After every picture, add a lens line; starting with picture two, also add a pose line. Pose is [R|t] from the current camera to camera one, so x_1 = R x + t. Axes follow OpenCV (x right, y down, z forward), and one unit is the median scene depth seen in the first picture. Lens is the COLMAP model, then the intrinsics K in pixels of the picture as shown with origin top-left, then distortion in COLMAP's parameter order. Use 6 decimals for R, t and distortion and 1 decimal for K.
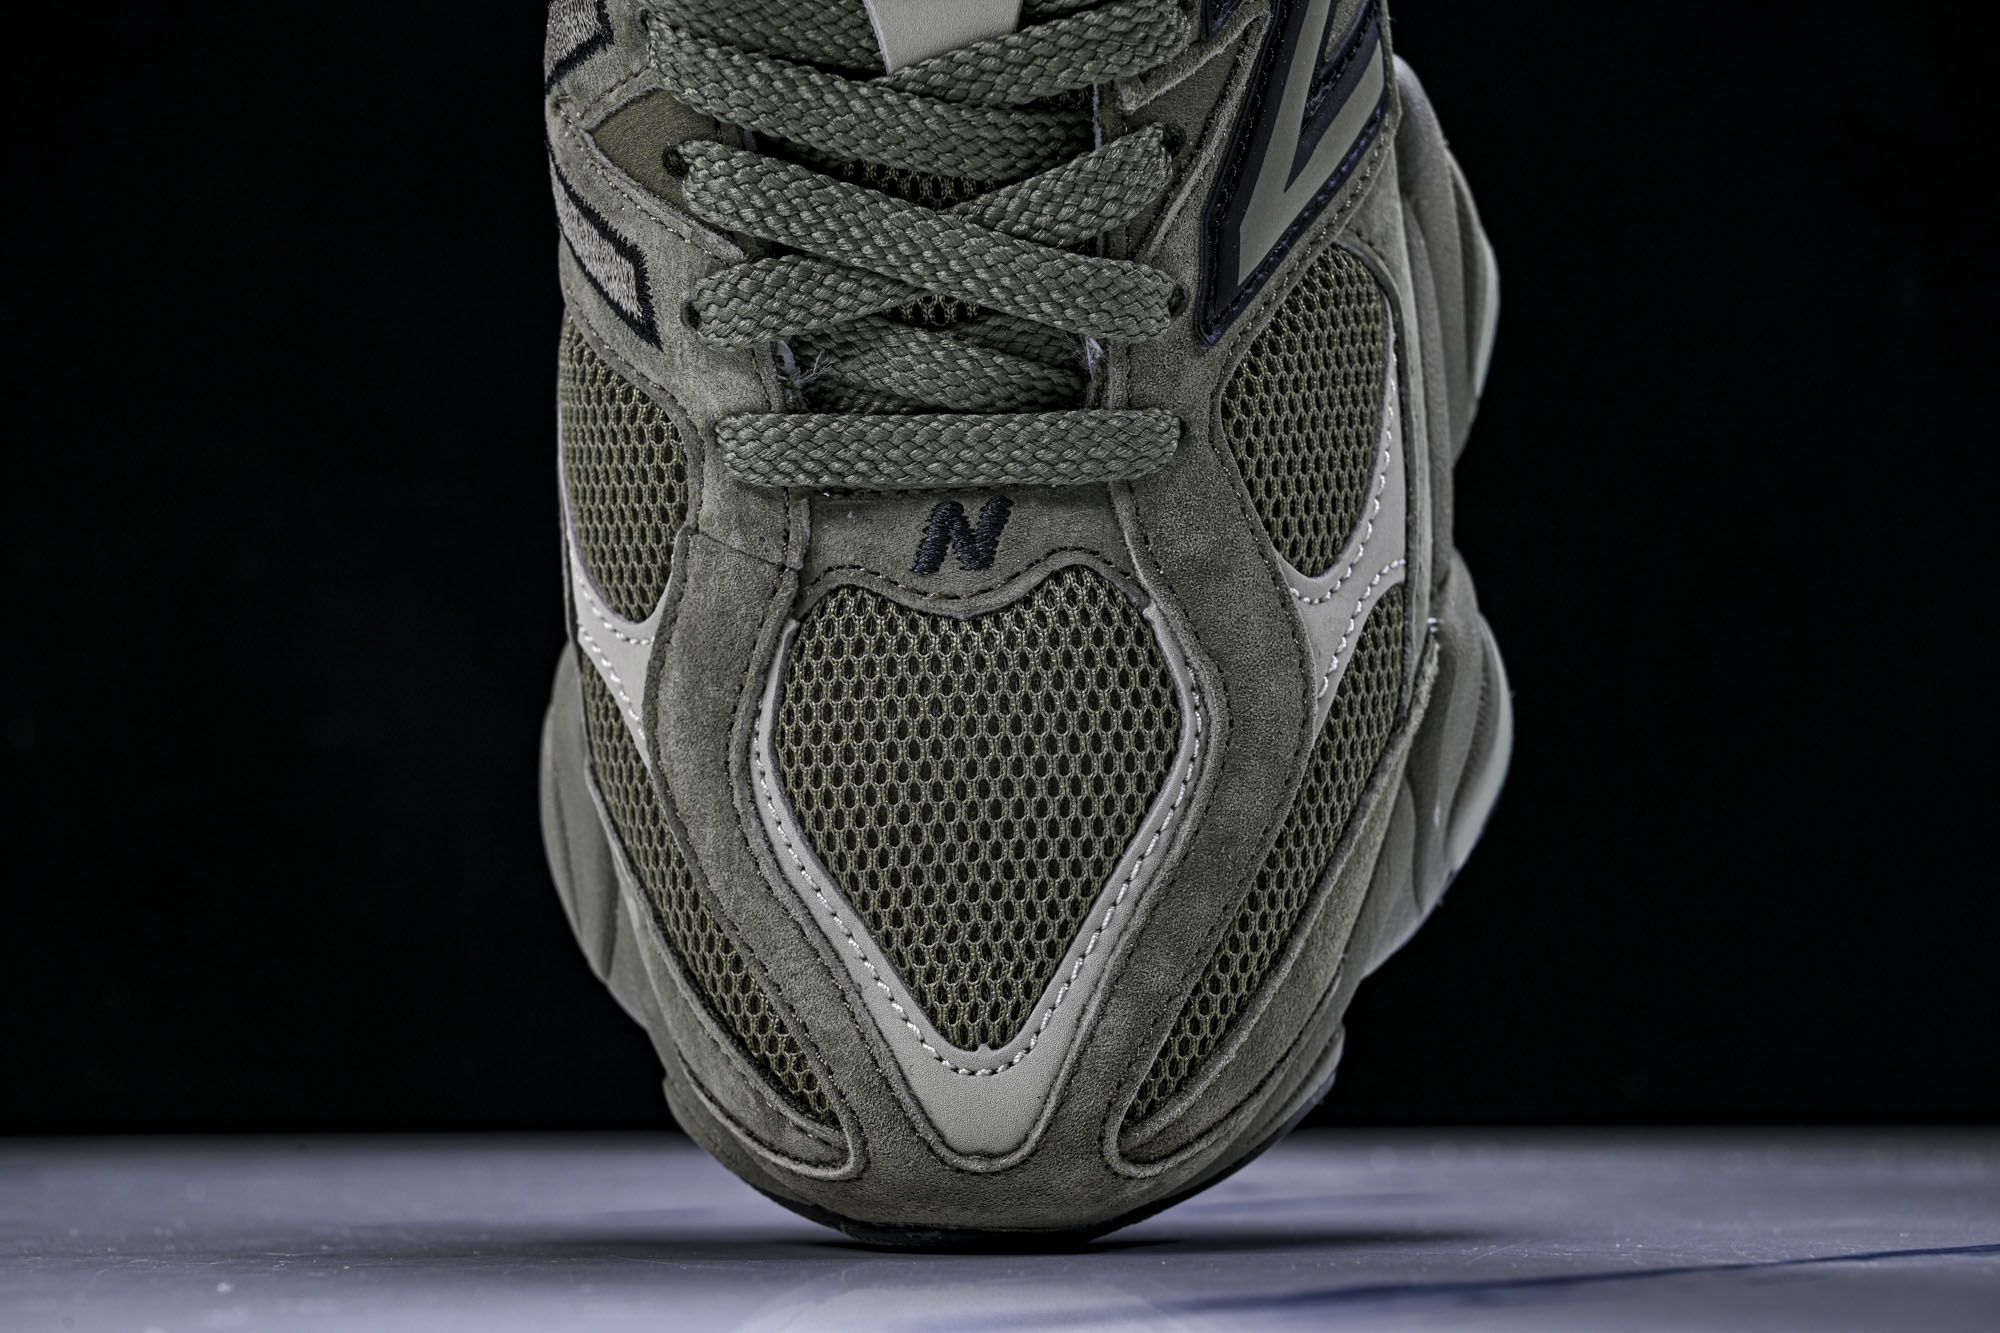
lens RADIAL K [[3568.8, 0, 1000.0], [0, 3568.8, 666.5], [0, 0, 1]] dist [-0.073797, -0.027458]
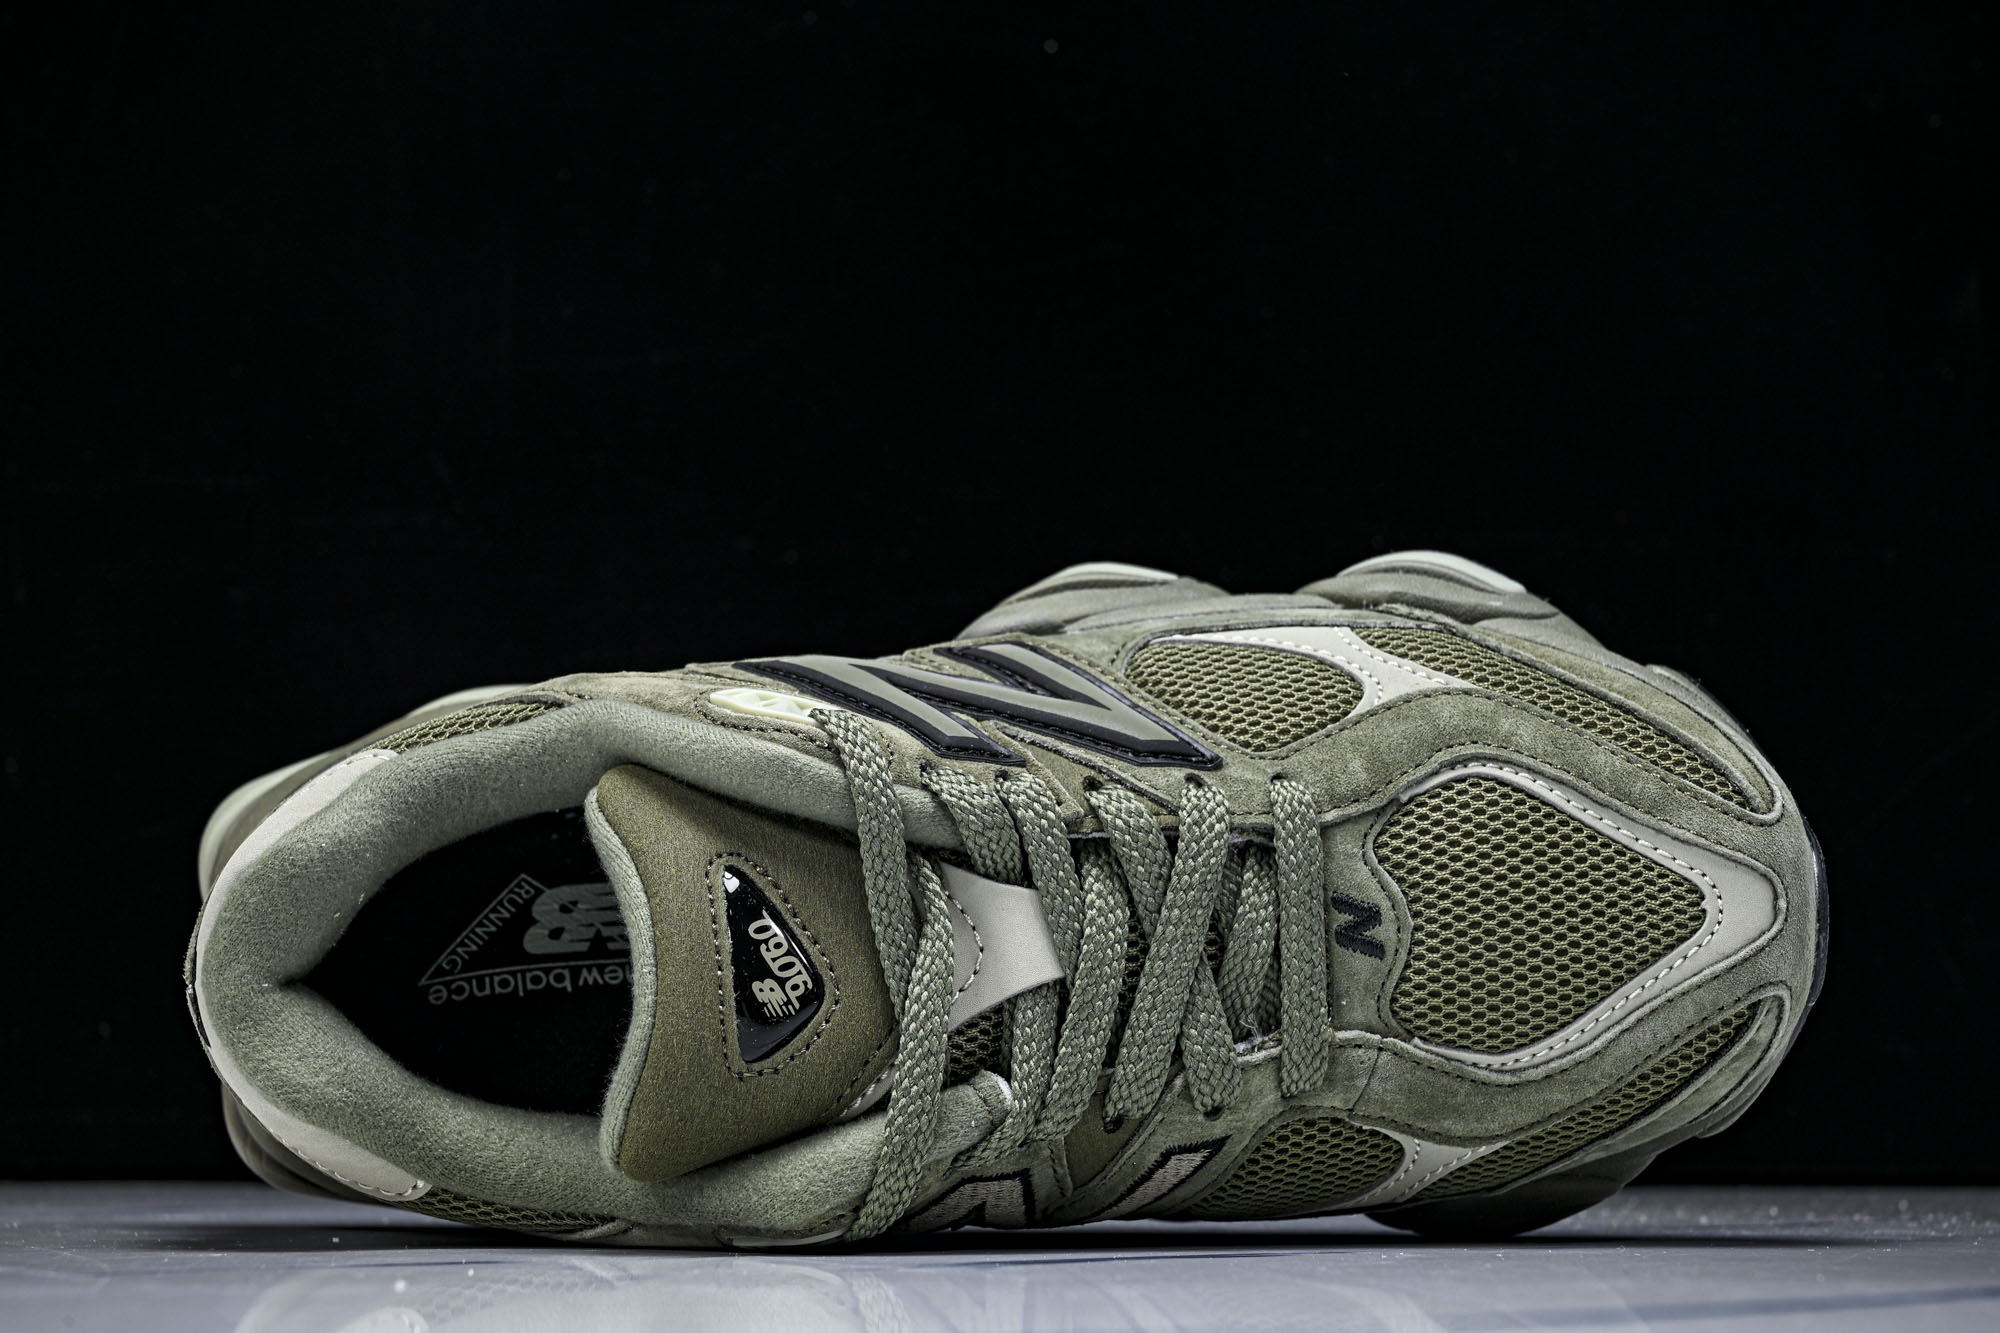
lens RADIAL K [[3652.0, 0, 1000.0], [0, 3652.0, 666.5], [0, 0, 1]] dist [-0.008120, -0.028886]
pose [[-0.016386, -0.994505, 0.103401, -0.057585], [0.998369, -0.010618, 0.056095, -0.266093], [-0.054689, 0.104152, 0.993057, -0.498408]]
